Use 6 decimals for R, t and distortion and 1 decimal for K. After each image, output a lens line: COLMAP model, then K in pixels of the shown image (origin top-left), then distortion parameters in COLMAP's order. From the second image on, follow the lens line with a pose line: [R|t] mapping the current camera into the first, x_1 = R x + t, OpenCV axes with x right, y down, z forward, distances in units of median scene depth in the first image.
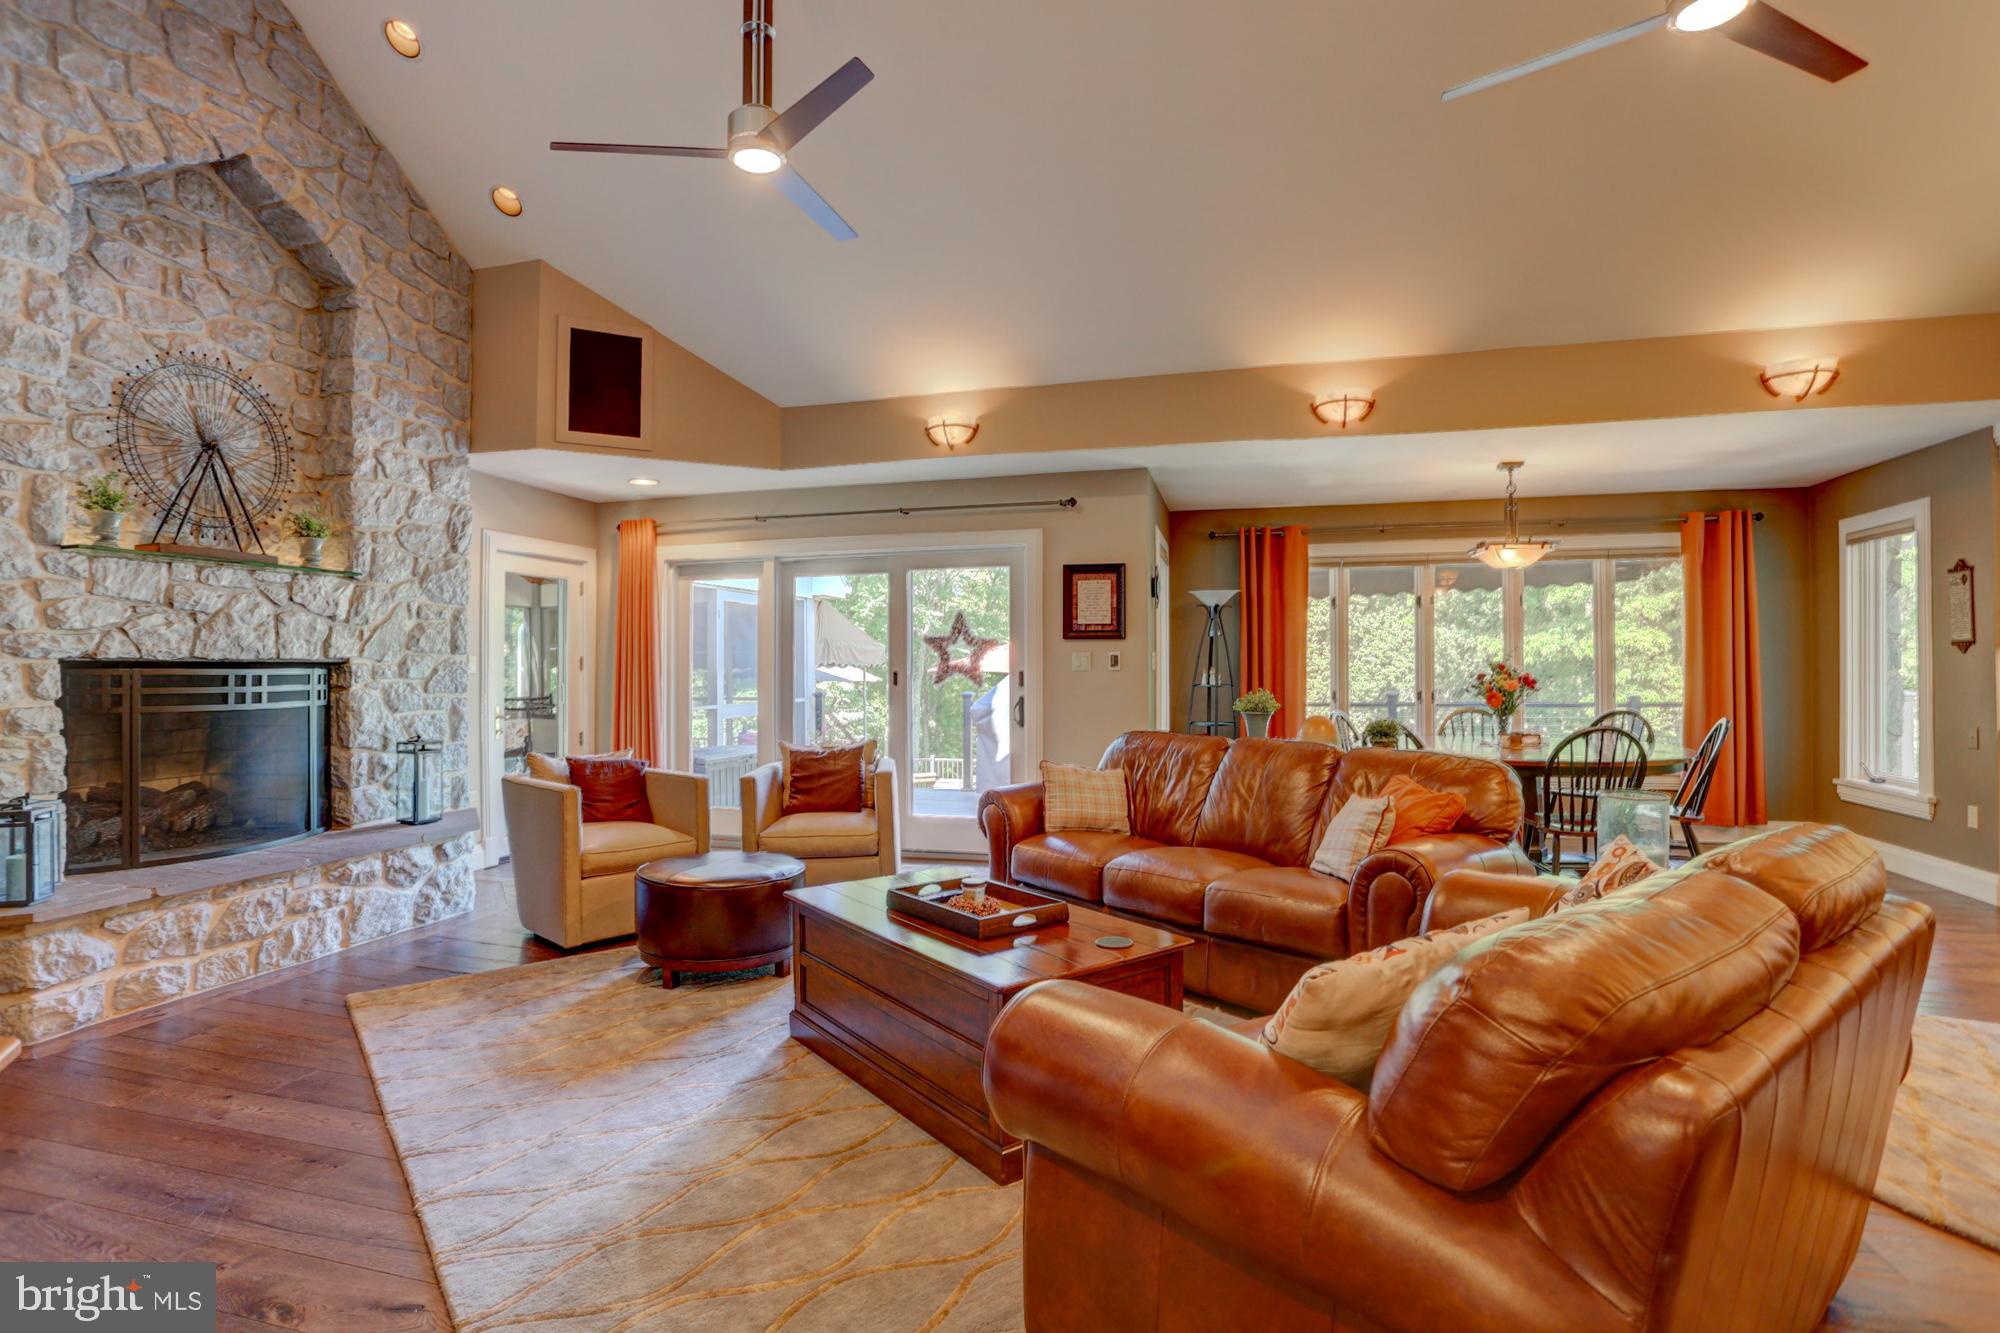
lens RADIAL K [[956.2, 0, 976.3], [0, 956.2, 665.3], [0, 0, 1]] dist [-0.053083, 0.017117]
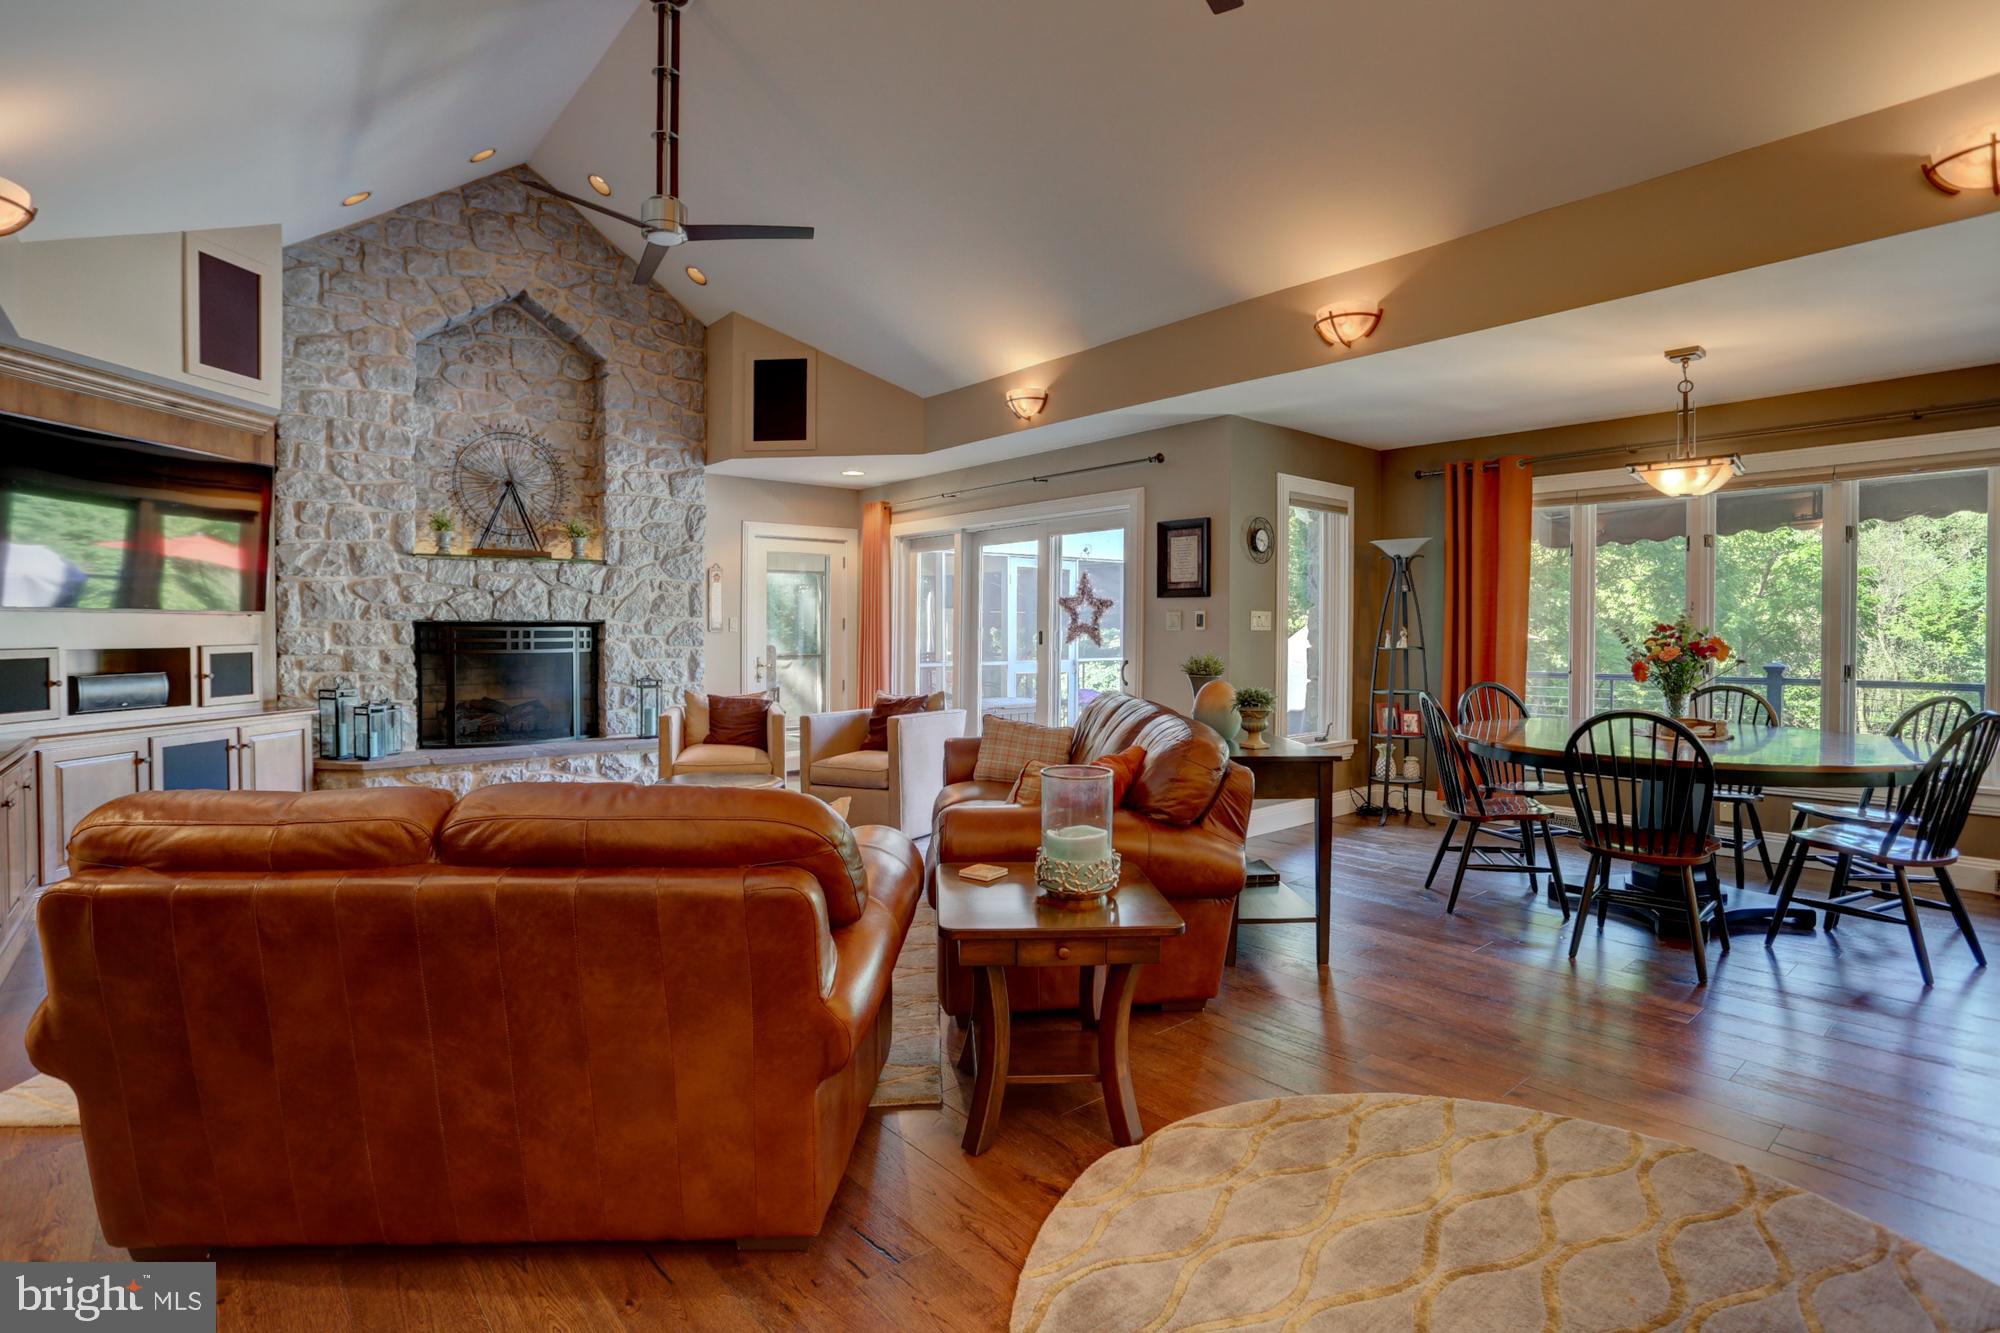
lens RADIAL K [[976.9, 0, 1004.2], [0, 976.9, 645.8], [0, 0, 1]] dist [-0.077734, 0.032529]
pose [[0.833064, 0.012319, -0.553039, 0.660527], [-0.002106, 0.999815, 0.019099, 0.002571], [0.553172, -0.014746, 0.832937, 0.104698]]
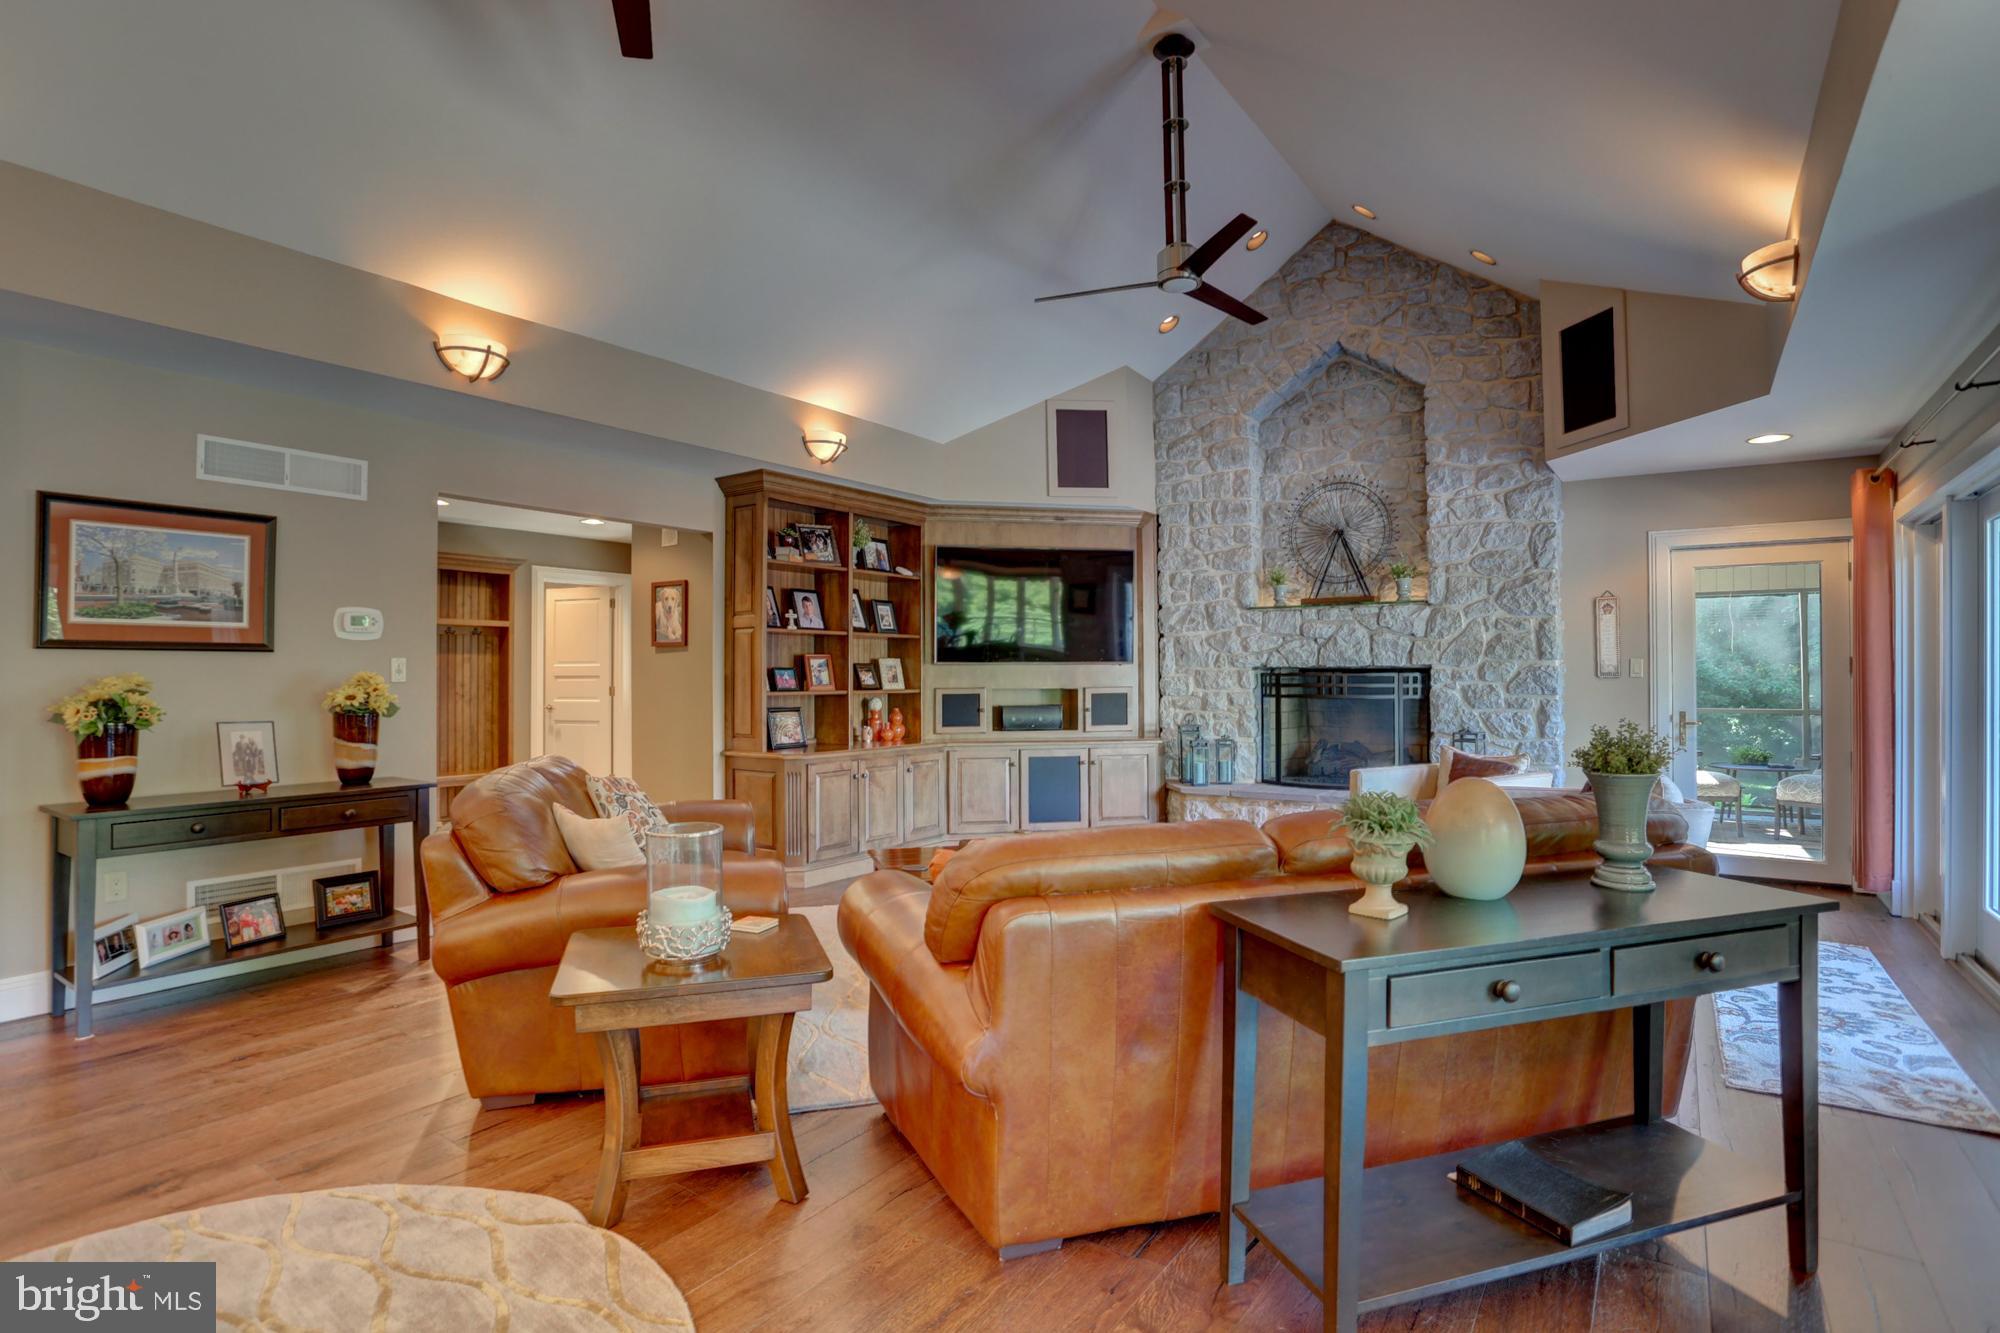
lens RADIAL K [[976.9, 0, 1004.2], [0, 976.9, 645.8], [0, 0, 1]] dist [-0.077734, 0.032529]
pose [[-0.321279, -0.023239, -0.946700, 0.803342], [0.003631, 0.999661, -0.025771, -0.001492], [0.946978, -0.011717, -0.321085, 0.865943]]
